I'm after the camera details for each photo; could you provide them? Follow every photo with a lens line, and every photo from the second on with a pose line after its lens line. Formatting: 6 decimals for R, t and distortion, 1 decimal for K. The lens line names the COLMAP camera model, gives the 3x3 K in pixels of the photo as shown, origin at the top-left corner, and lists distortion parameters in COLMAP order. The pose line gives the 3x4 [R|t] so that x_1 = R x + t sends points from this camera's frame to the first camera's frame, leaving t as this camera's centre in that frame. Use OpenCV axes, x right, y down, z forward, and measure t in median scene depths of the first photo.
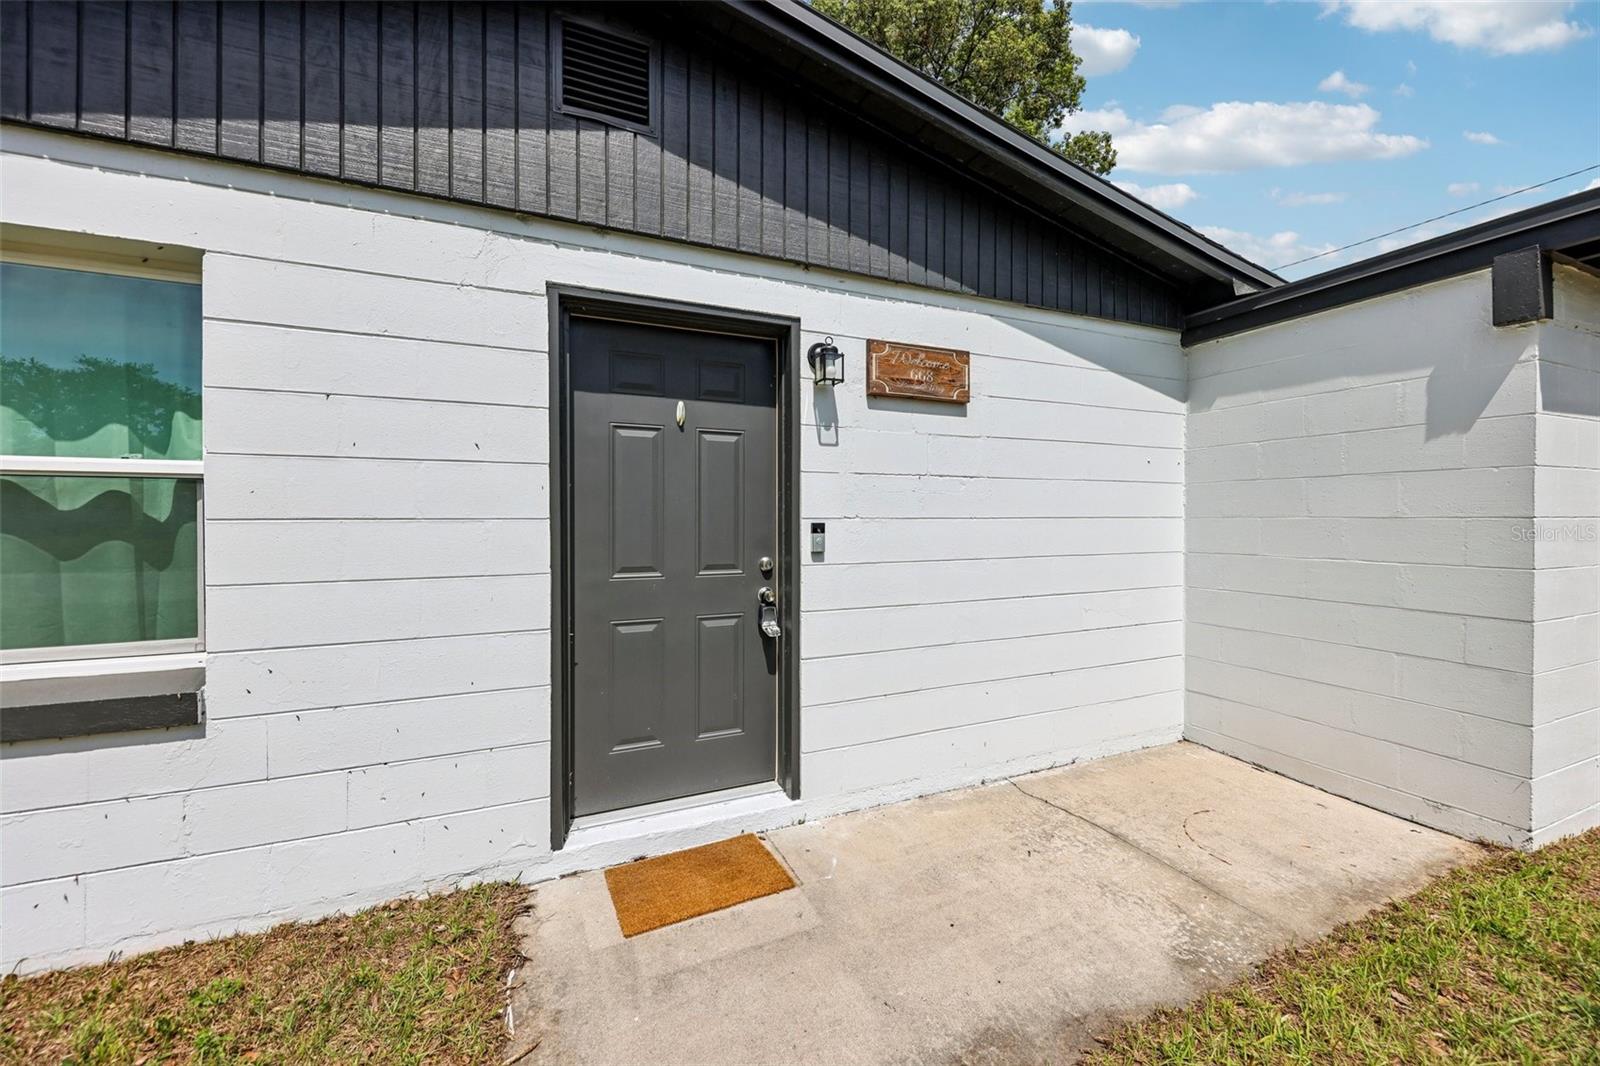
lens RADIAL K [[629.7, 0, 796.7], [0, 629.7, 523.6], [0, 0, 1]] dist [0.019193, -0.005752]
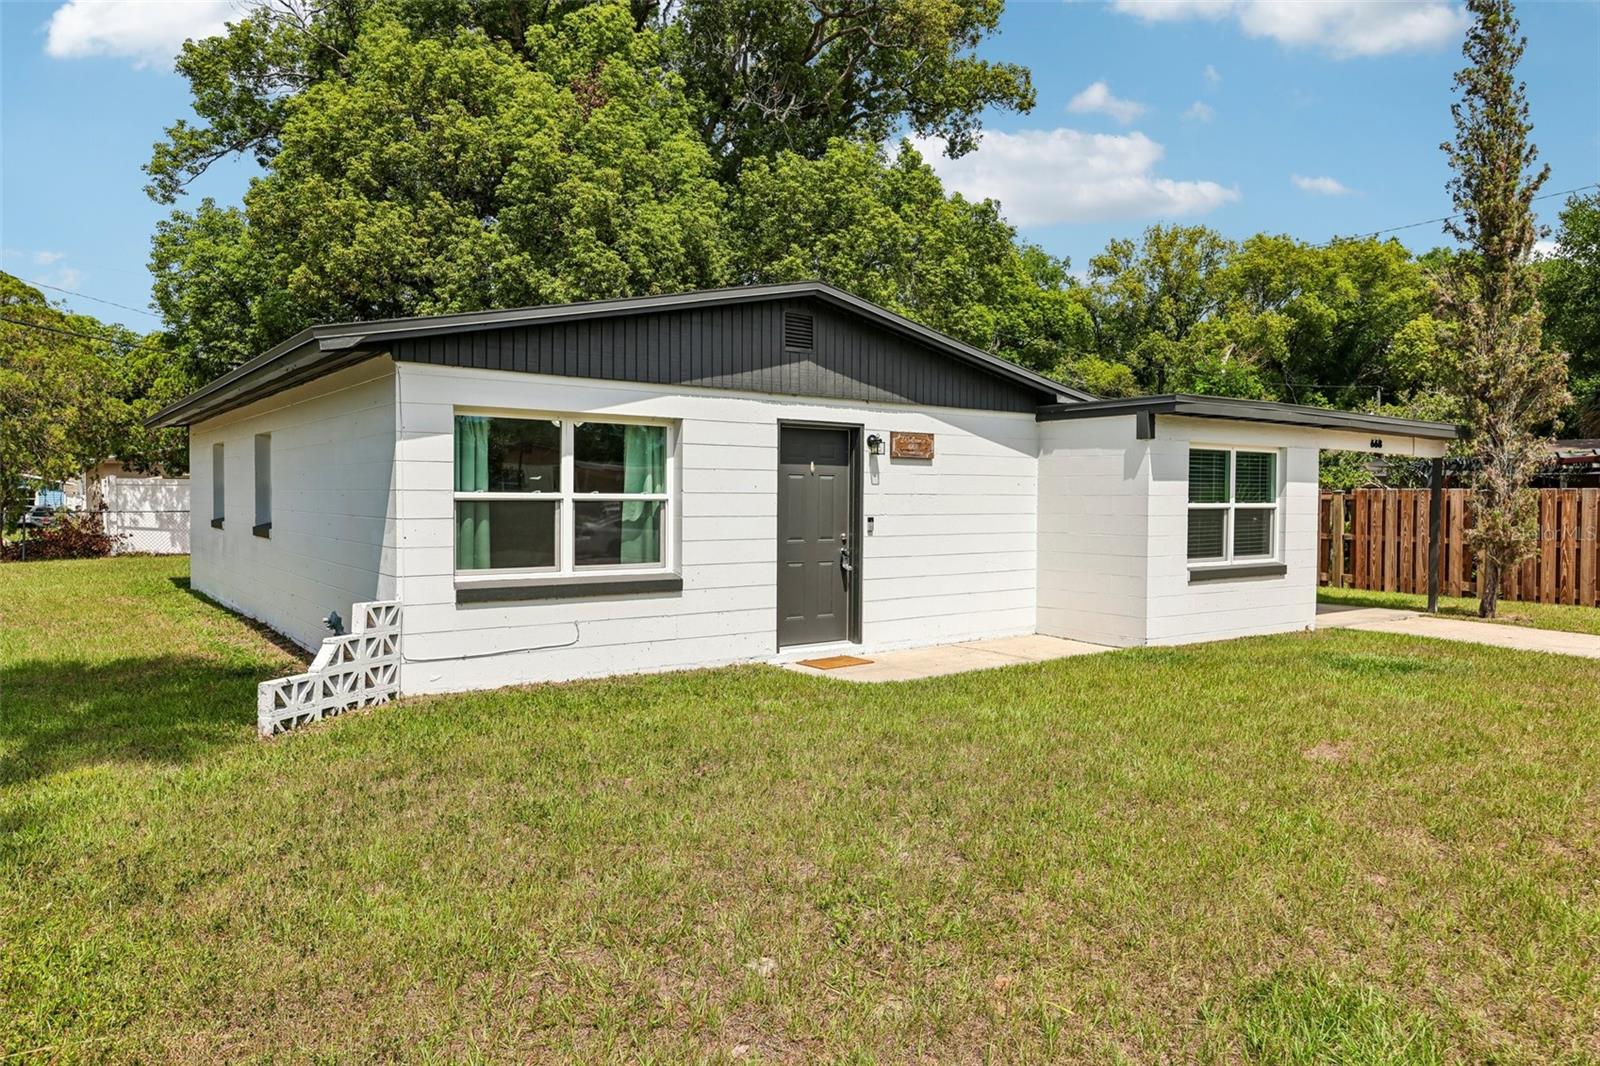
lens RADIAL K [[1034.8, 0, 800.7], [0, 1034.8, 523.8], [0, 0, 1]] dist [0.011444, 0.000396]
pose [[0.973997, 0.000490, 0.226560, -1.012614], [-0.004641, 0.999831, 0.017787, -0.041972], [-0.226513, -0.018376, 0.973835, -2.428660]]
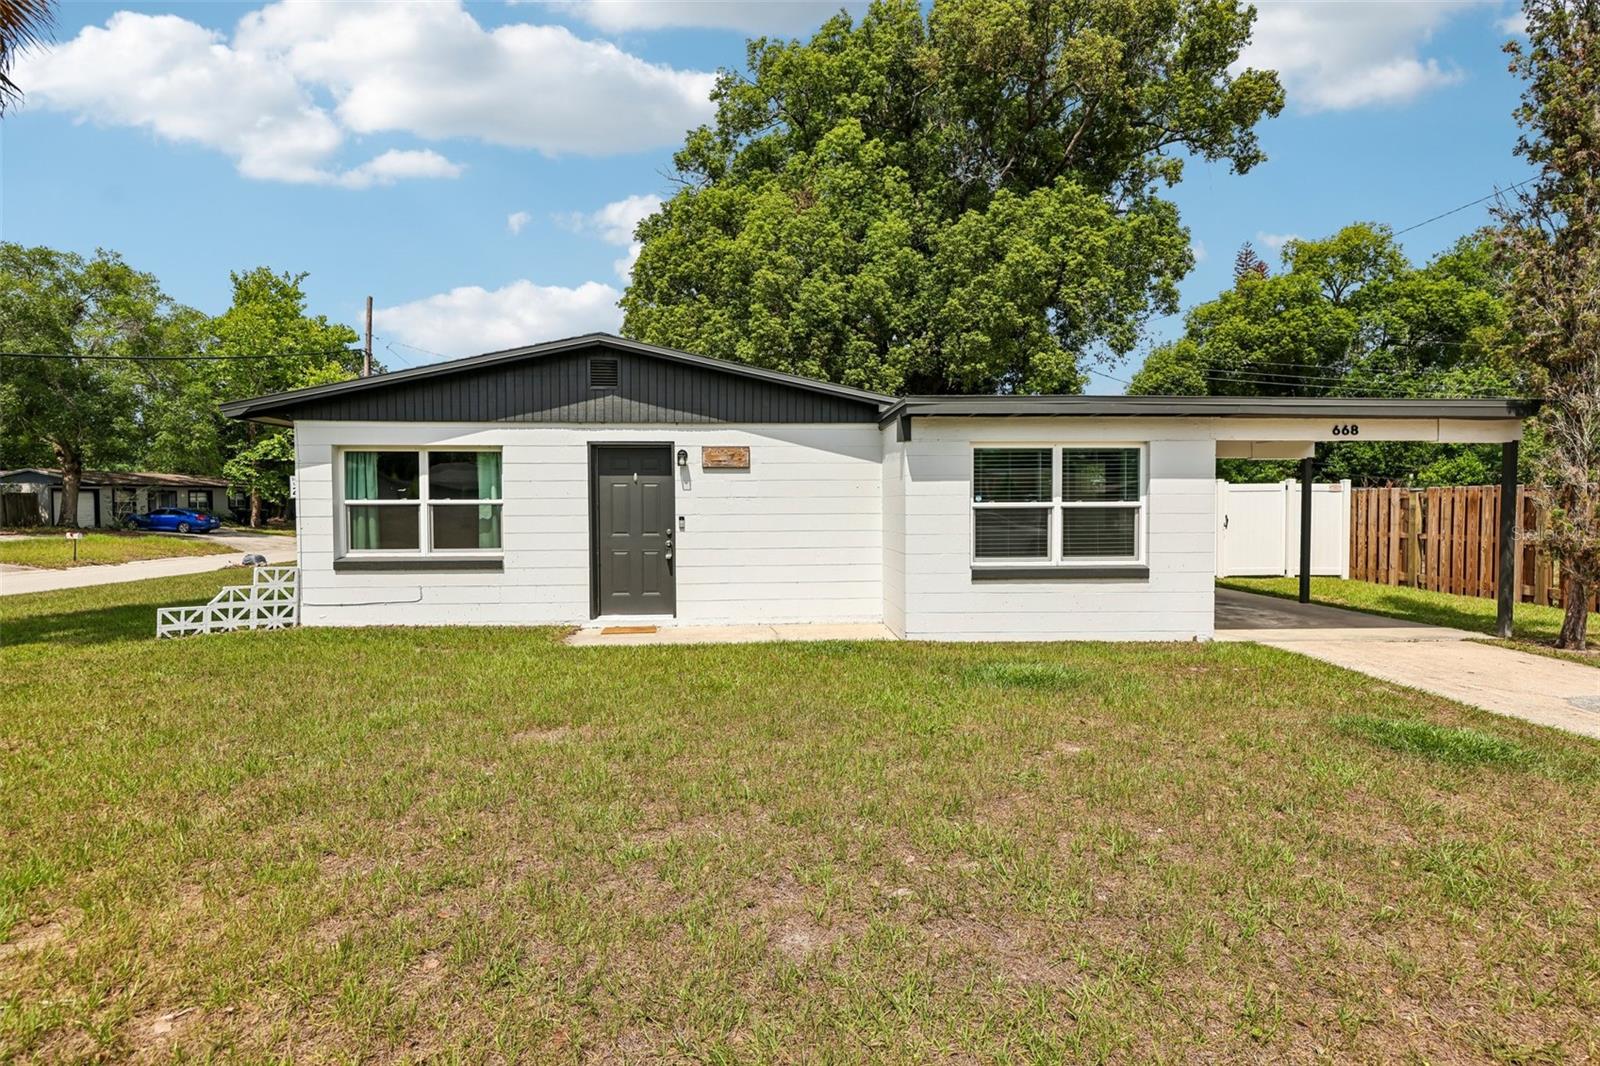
lens RADIAL K [[795.7, 0, 797.5], [0, 795.7, 527.1], [0, 0, 1]] dist [0.017575, -0.000357]
pose [[0.939822, 0.006201, -0.341609, 1.669958], [0.000898, 0.999787, 0.020619, -0.026432], [0.341664, -0.019685, 0.939616, -2.042619]]
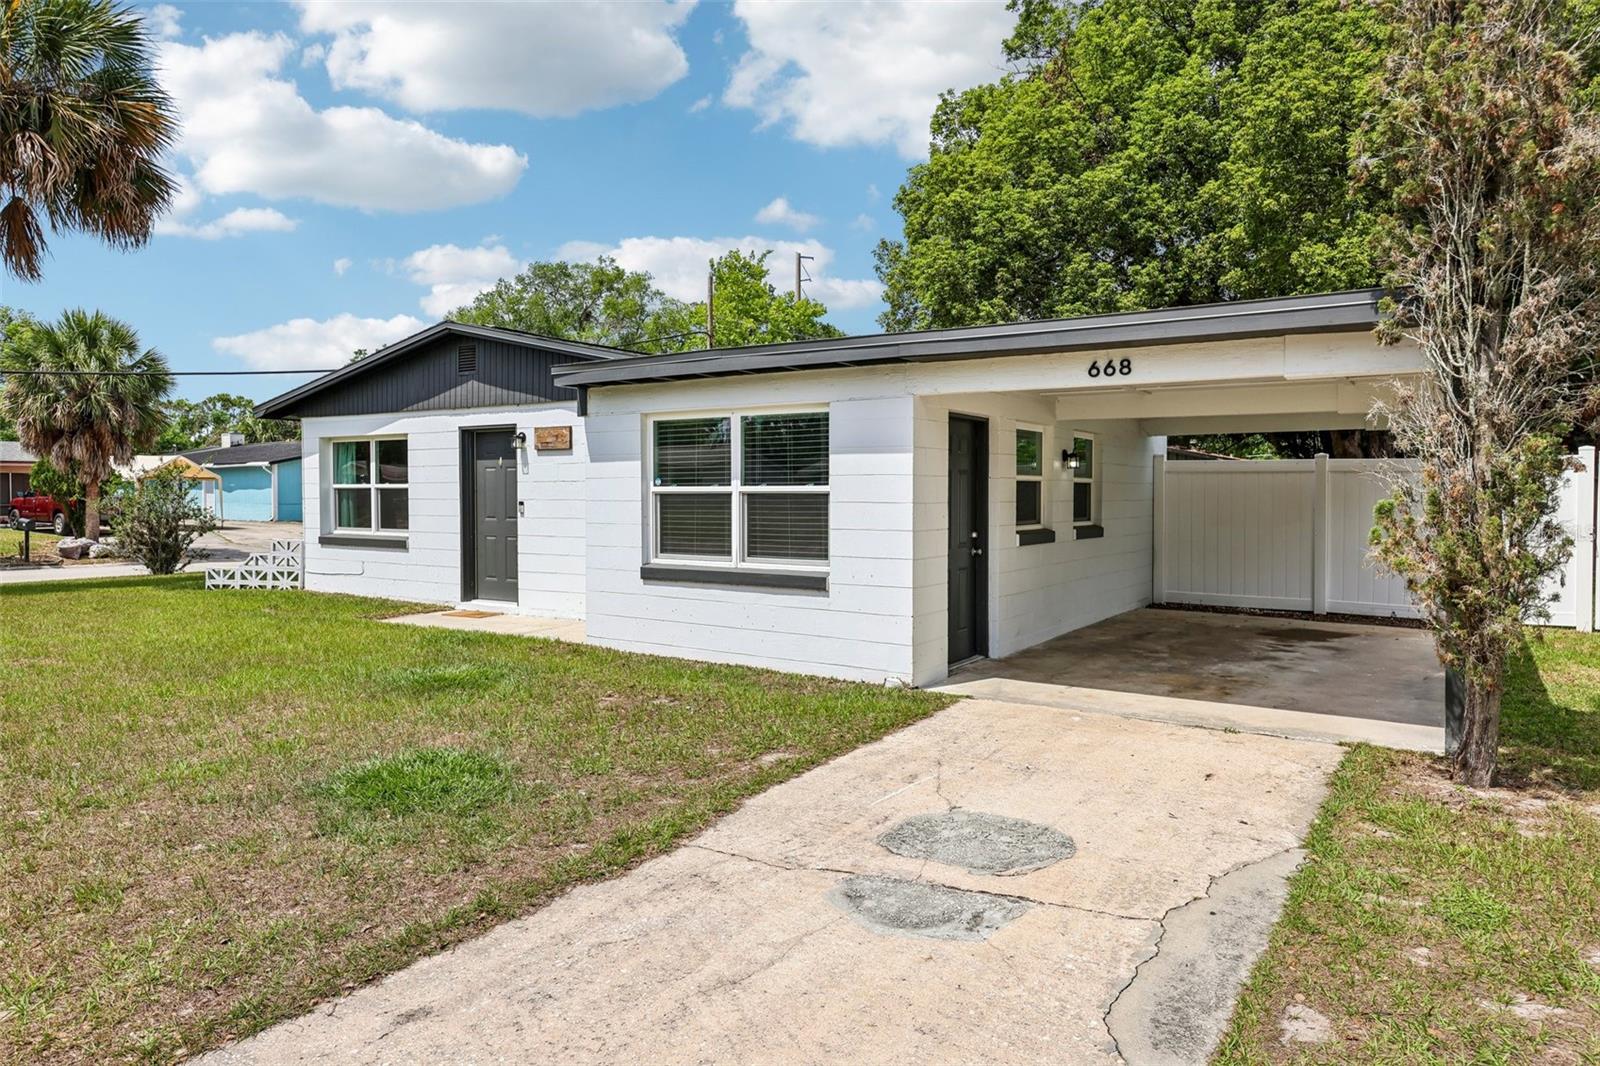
lens RADIAL K [[1034.8, 0, 786.5], [0, 1034.8, 531.8], [0, 0, 1]] dist [0.011444, 0.000396]
pose [[0.536226, 0.031121, -0.843501, 4.239479], [-0.008786, 0.999472, 0.031290, -0.019997], [0.844029, -0.009367, 0.536216, -0.371258]]
